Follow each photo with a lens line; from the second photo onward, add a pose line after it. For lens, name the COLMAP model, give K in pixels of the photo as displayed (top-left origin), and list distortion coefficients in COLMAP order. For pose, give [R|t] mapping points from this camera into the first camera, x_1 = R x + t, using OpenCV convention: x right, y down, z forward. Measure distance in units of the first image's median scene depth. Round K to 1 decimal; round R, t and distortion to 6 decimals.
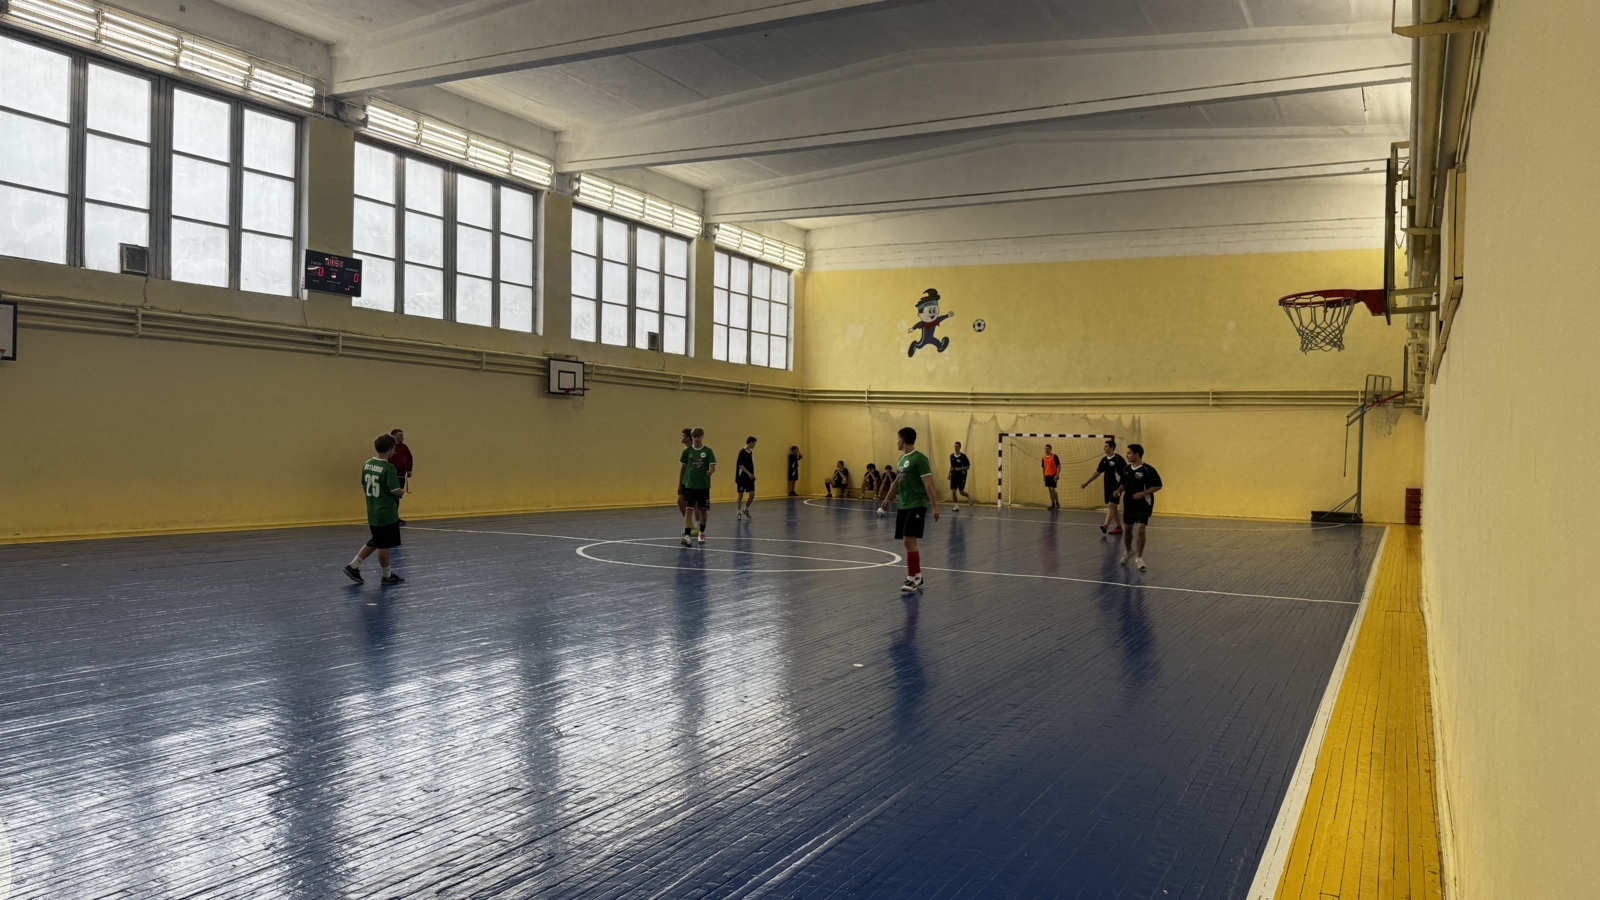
lens RADIAL K [[1058.7, 0, 788.4], [0, 1058.7, 451.2], [0, 0, 1]] dist [0.006814, -0.036296]
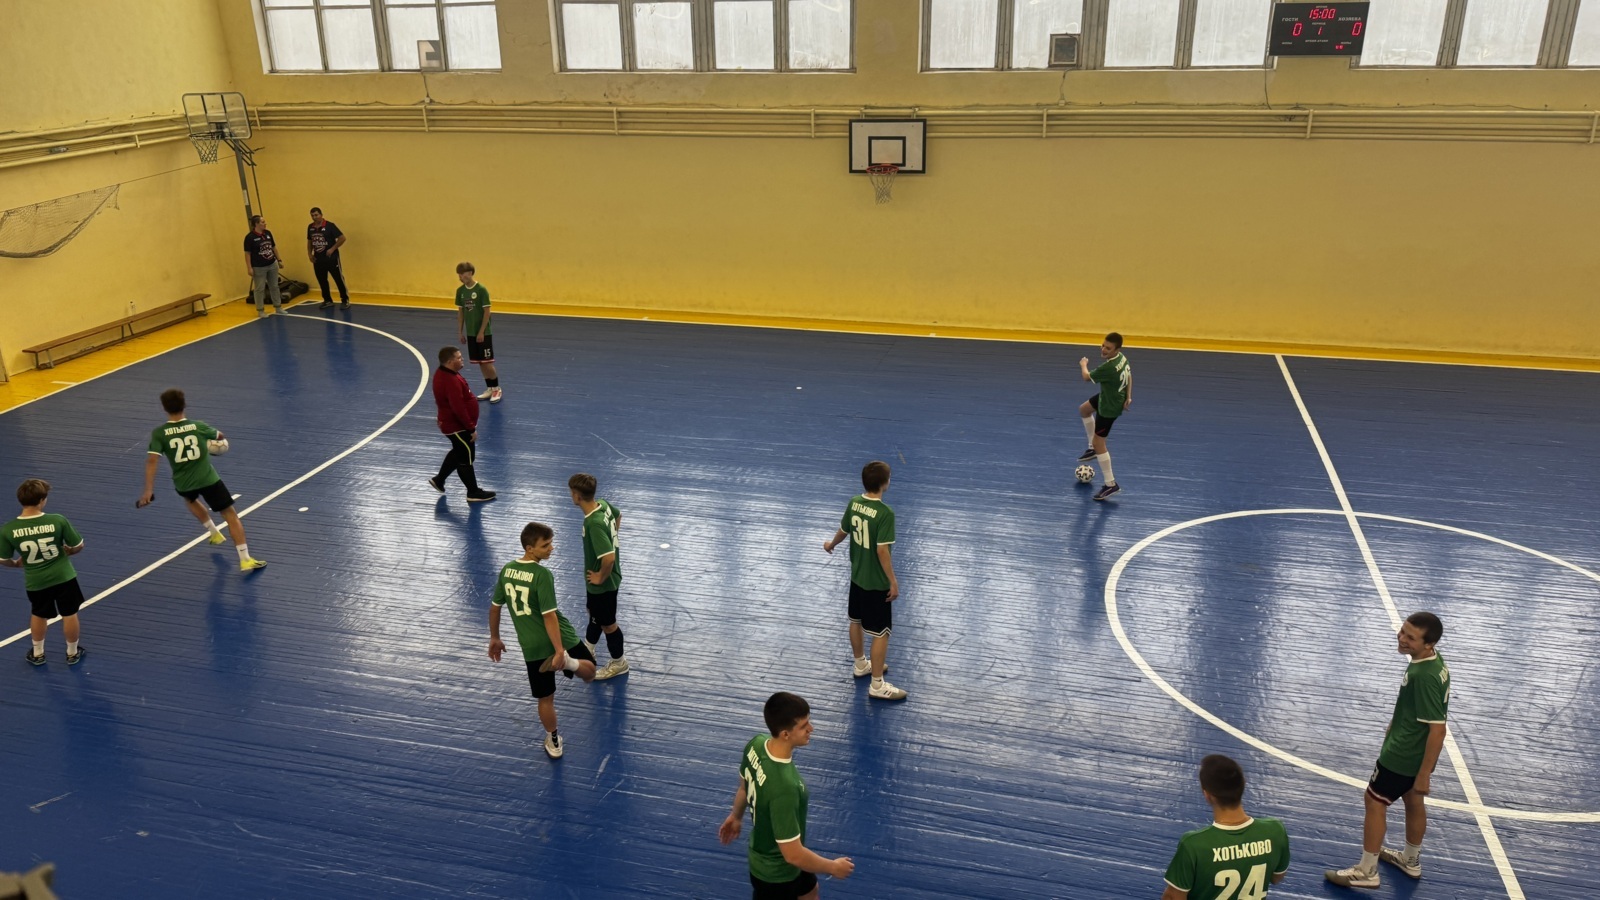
lens RADIAL K [[1115.9, 0, 806.7], [0, 1115.9, 444.0], [0, 0, 1]] dist [0.060480, -0.082861]
pose [[0.258710, 0.322716, -0.910453, 0.361412], [0.010138, 0.941582, 0.336631, -0.190286], [0.965902, -0.096320, 0.240325, 0.493019]]
